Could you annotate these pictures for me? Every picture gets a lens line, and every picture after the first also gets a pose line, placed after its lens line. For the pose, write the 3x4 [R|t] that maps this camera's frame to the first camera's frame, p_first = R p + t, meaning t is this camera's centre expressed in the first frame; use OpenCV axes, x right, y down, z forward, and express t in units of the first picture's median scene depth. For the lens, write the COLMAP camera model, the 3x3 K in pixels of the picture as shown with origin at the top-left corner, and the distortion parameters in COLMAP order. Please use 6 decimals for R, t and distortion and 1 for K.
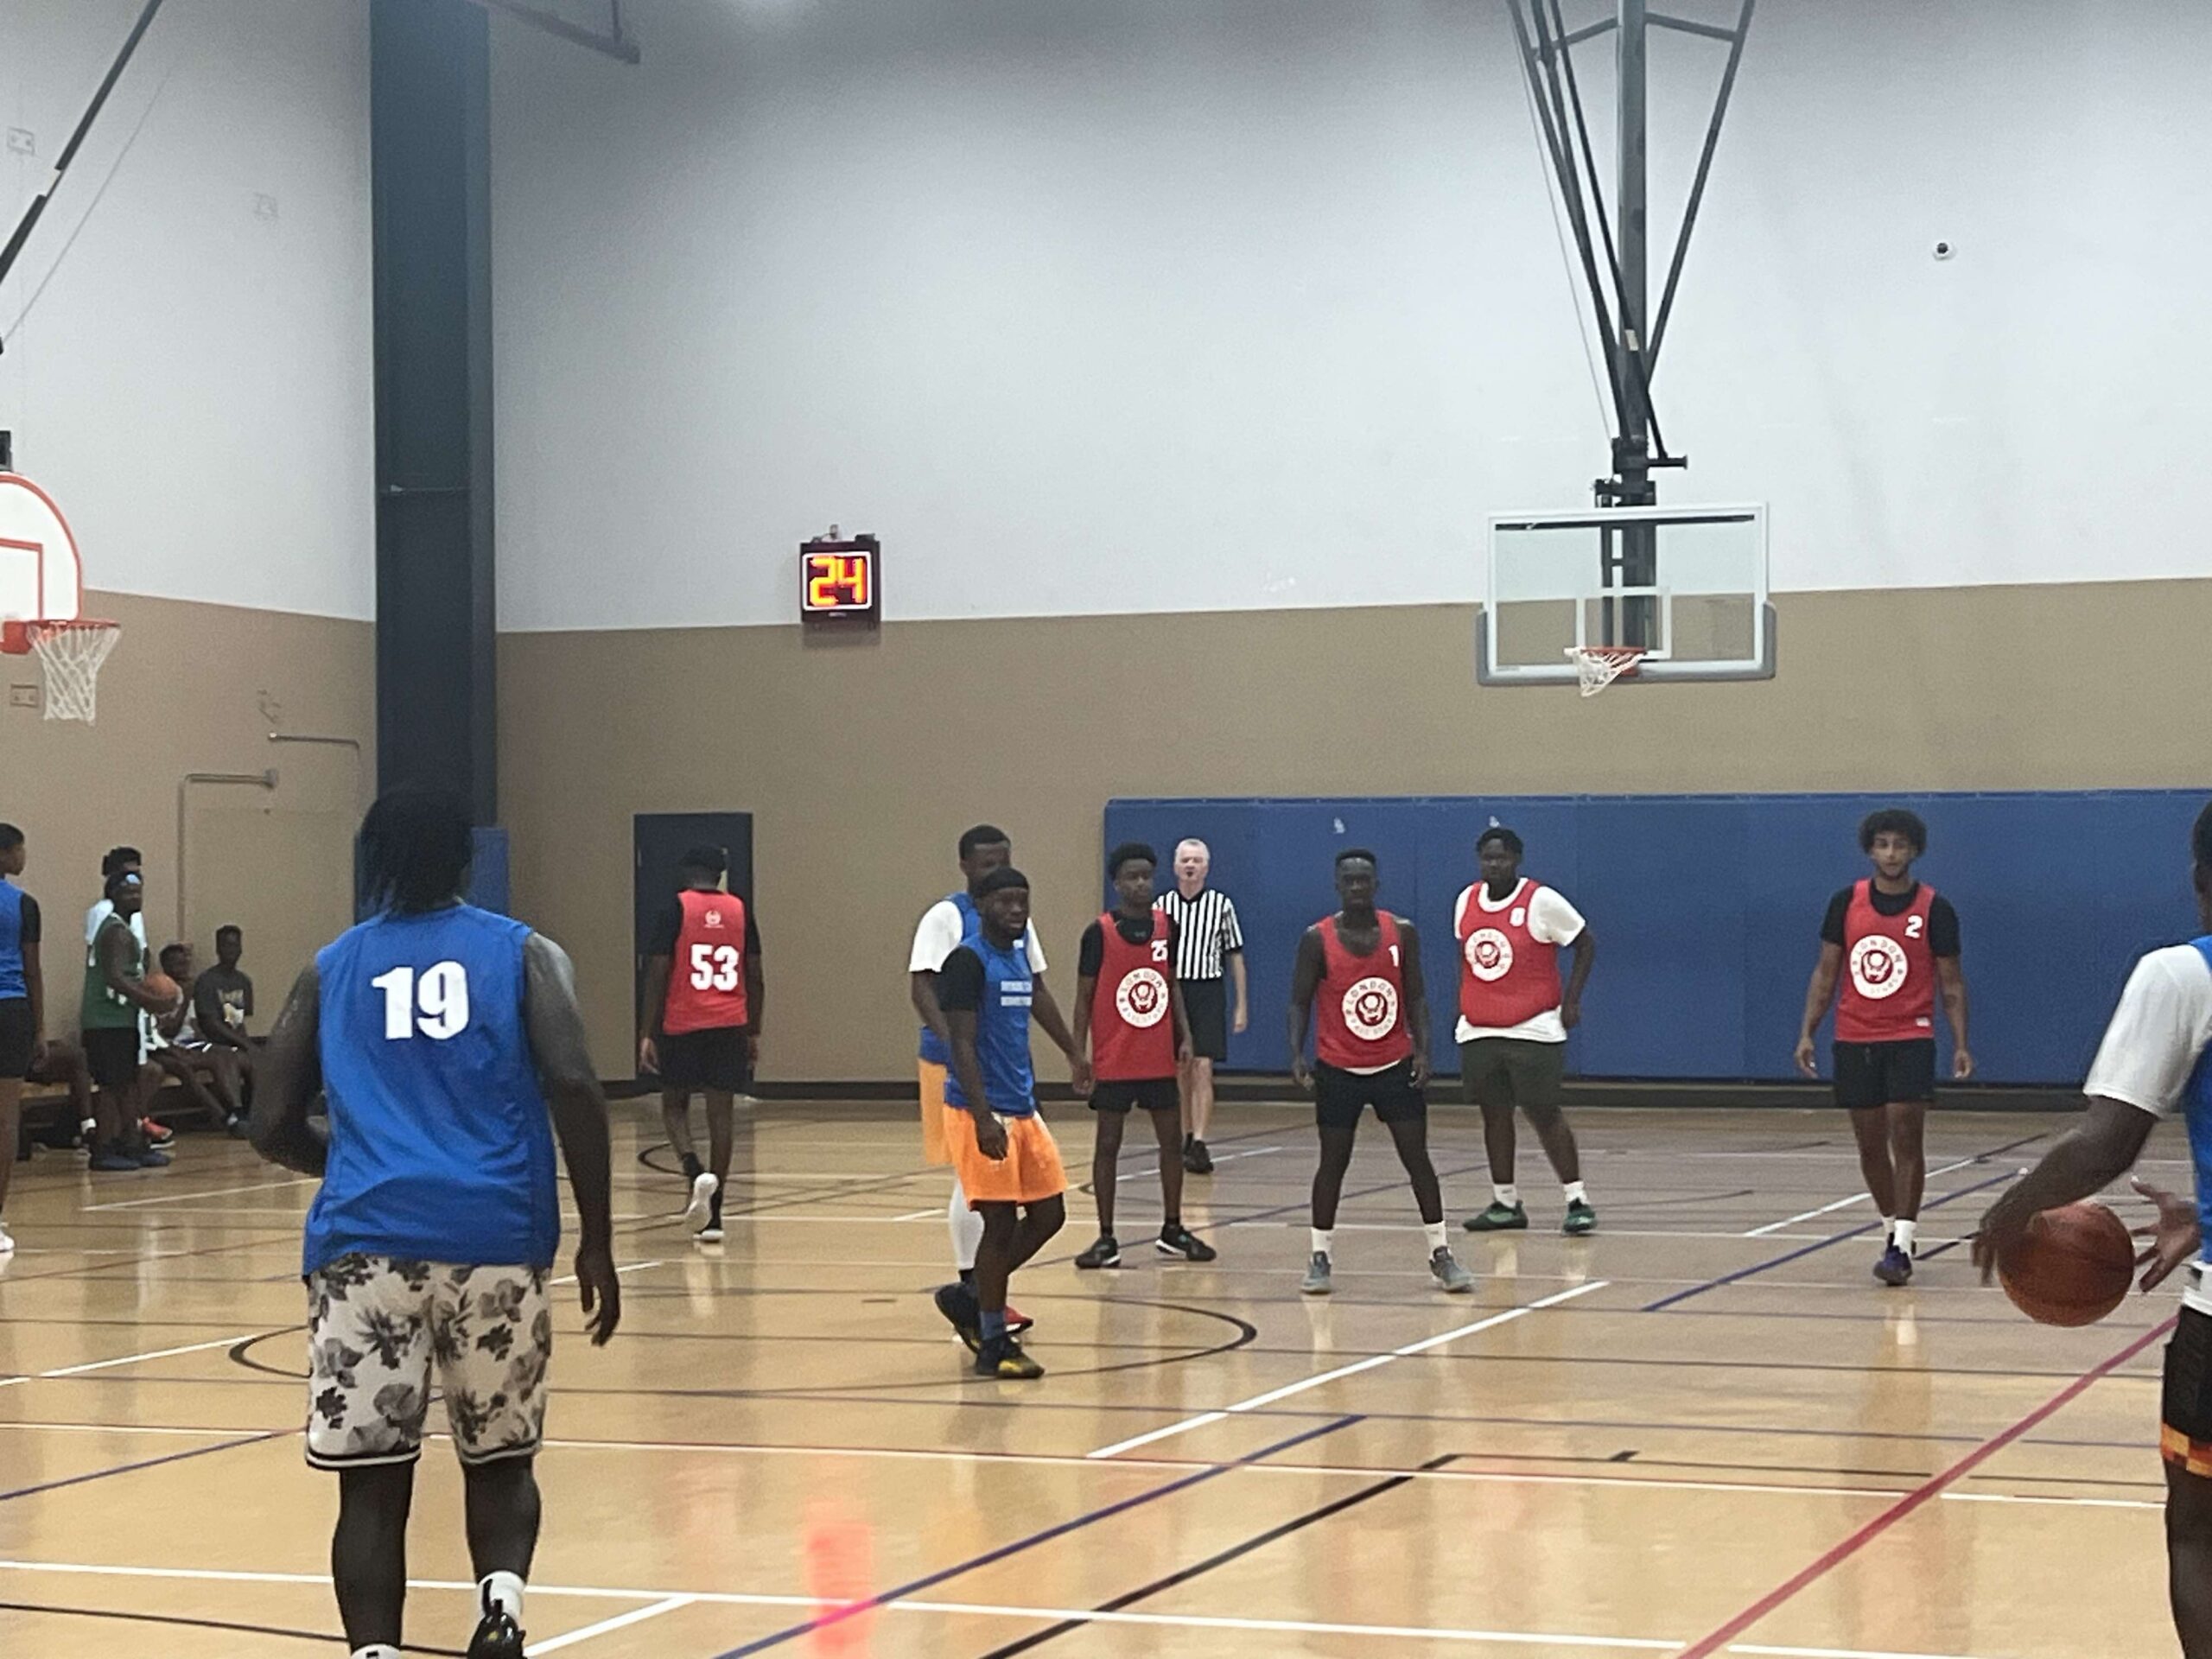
lens RADIAL K [[4552.3, 0, 1107.9], [0, 4552.3, 703.7], [0, 0, 1]] dist [0.354327, -5.766650]
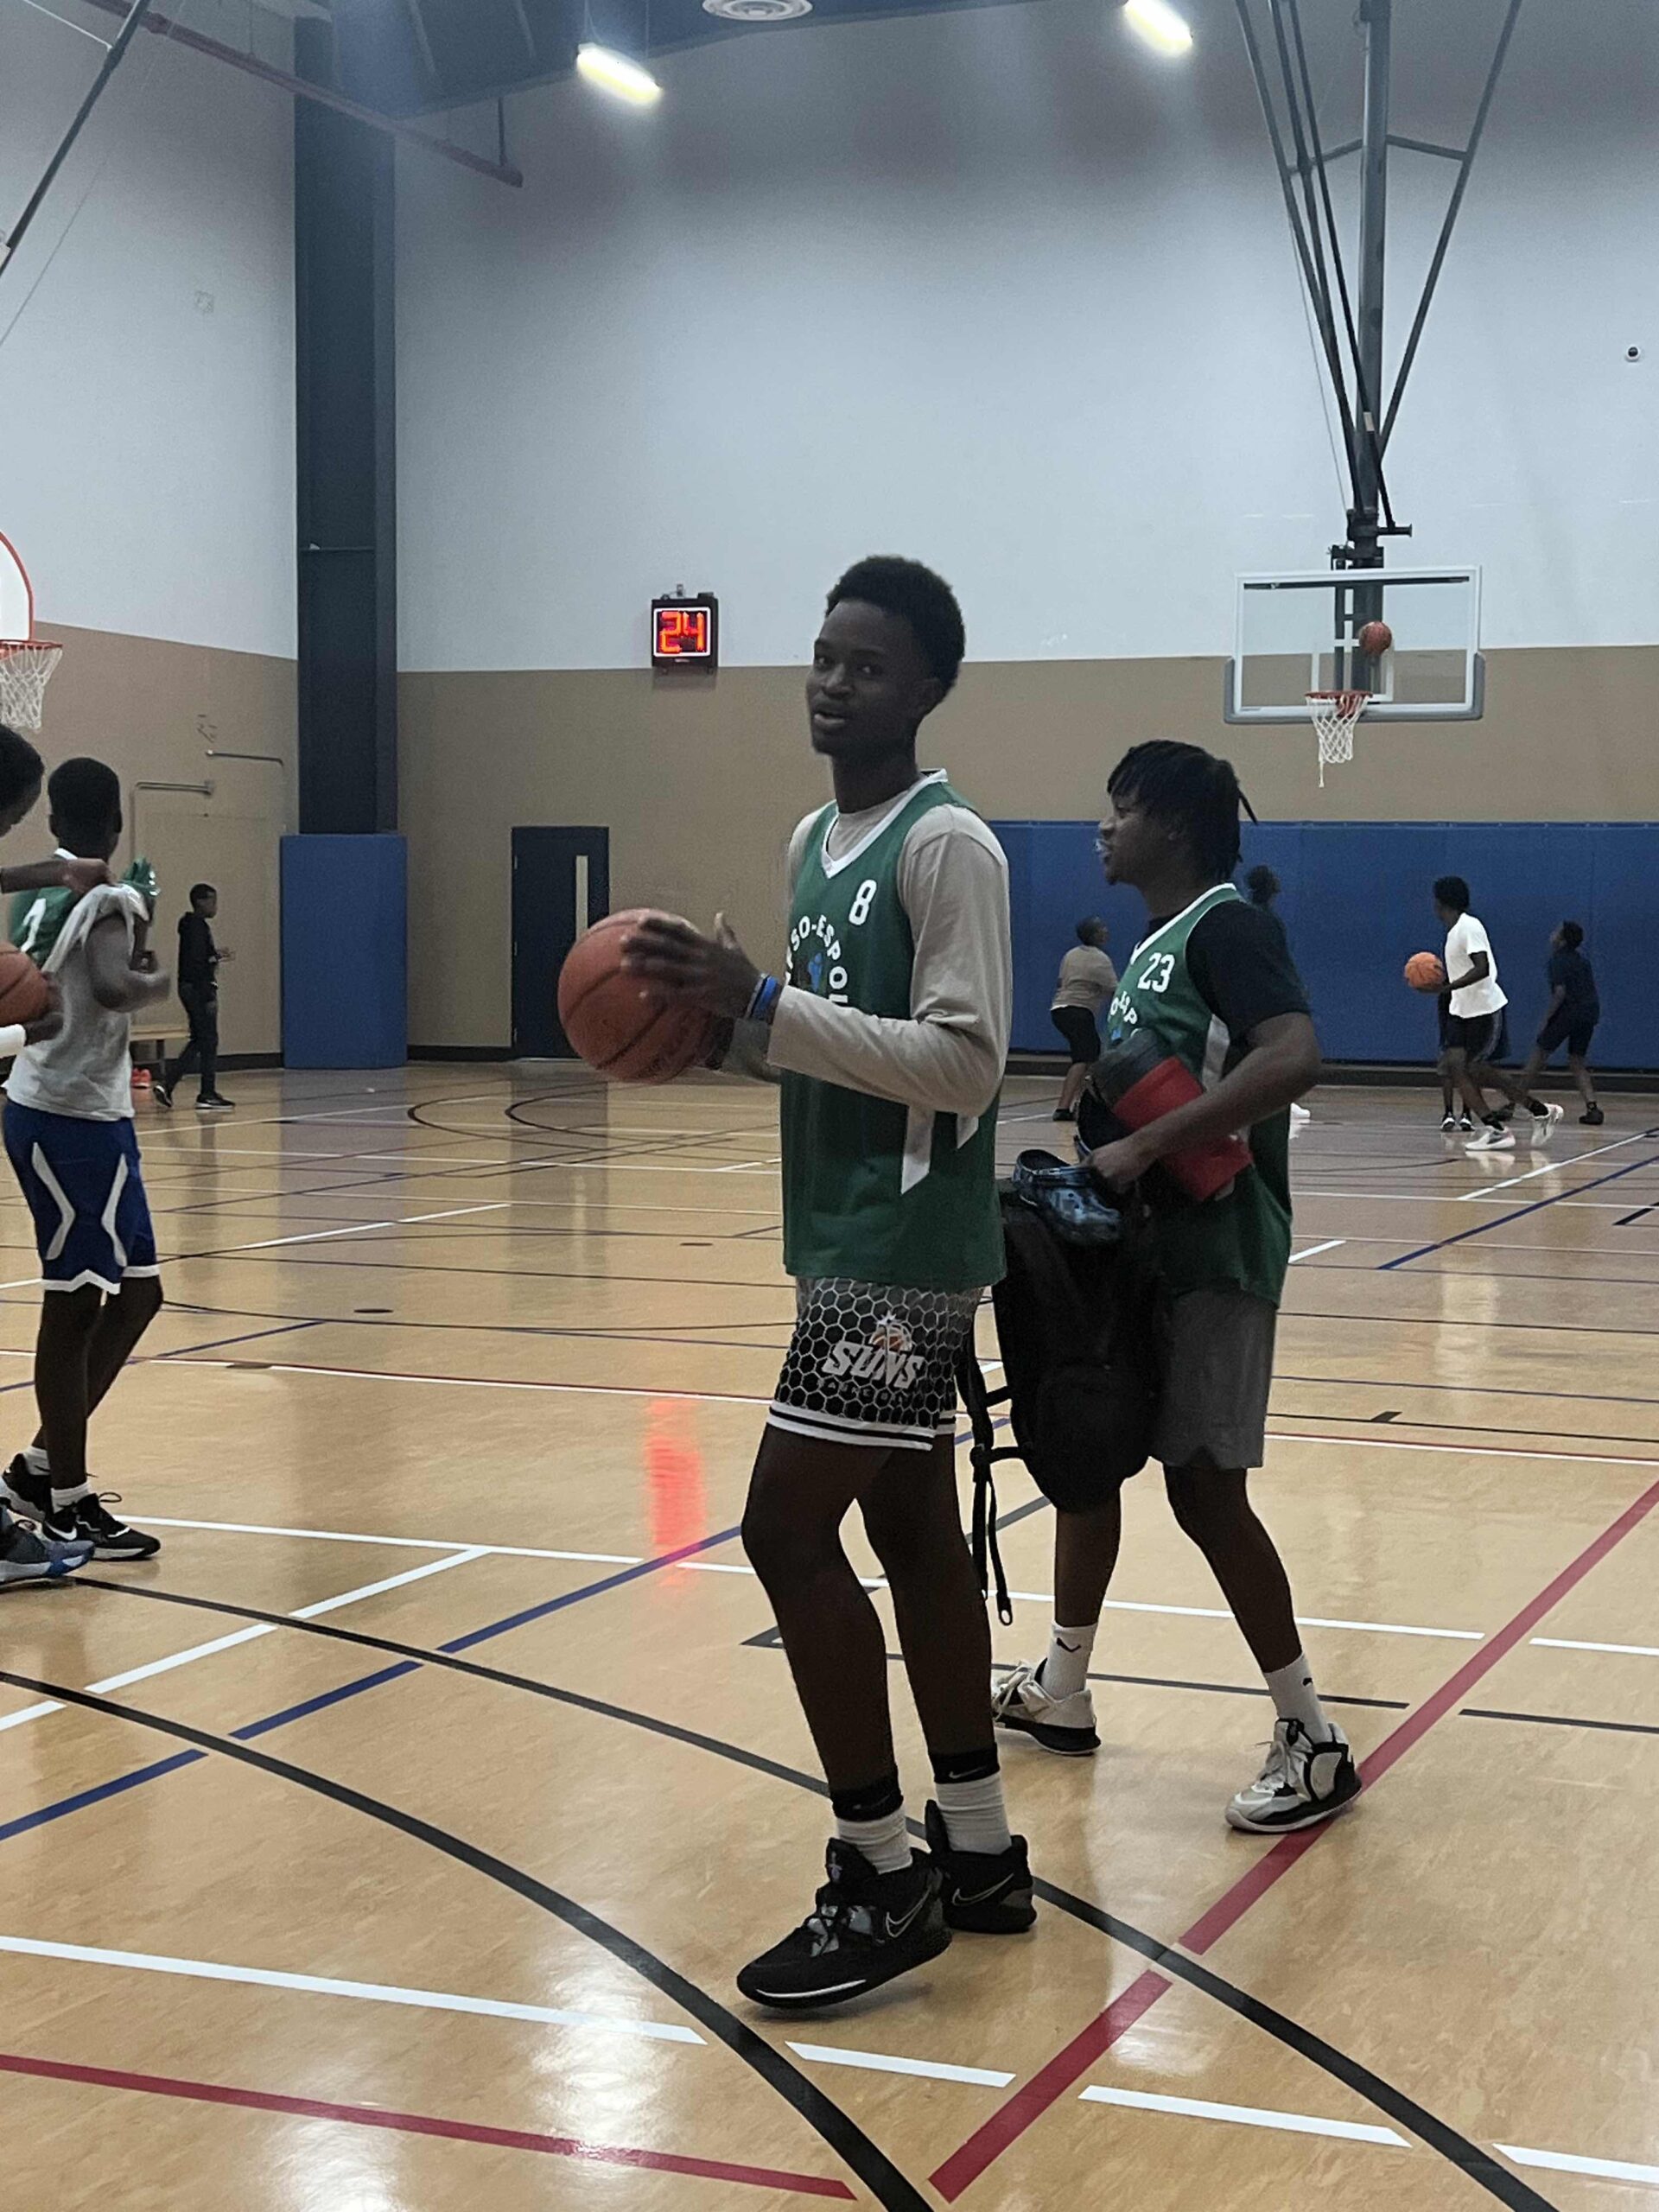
lens RADIAL K [[3510.7, 0, 829.5], [0, 3510.7, 1106.0], [0, 0, 1]] dist [-0.019827, -1.320253]
pose [[0.999428, 0.025164, -0.022614, 0.003453], [-0.022943, 0.995343, 0.093631, 0.012135], [0.024865, -0.093059, 0.995350, 0.104348]]
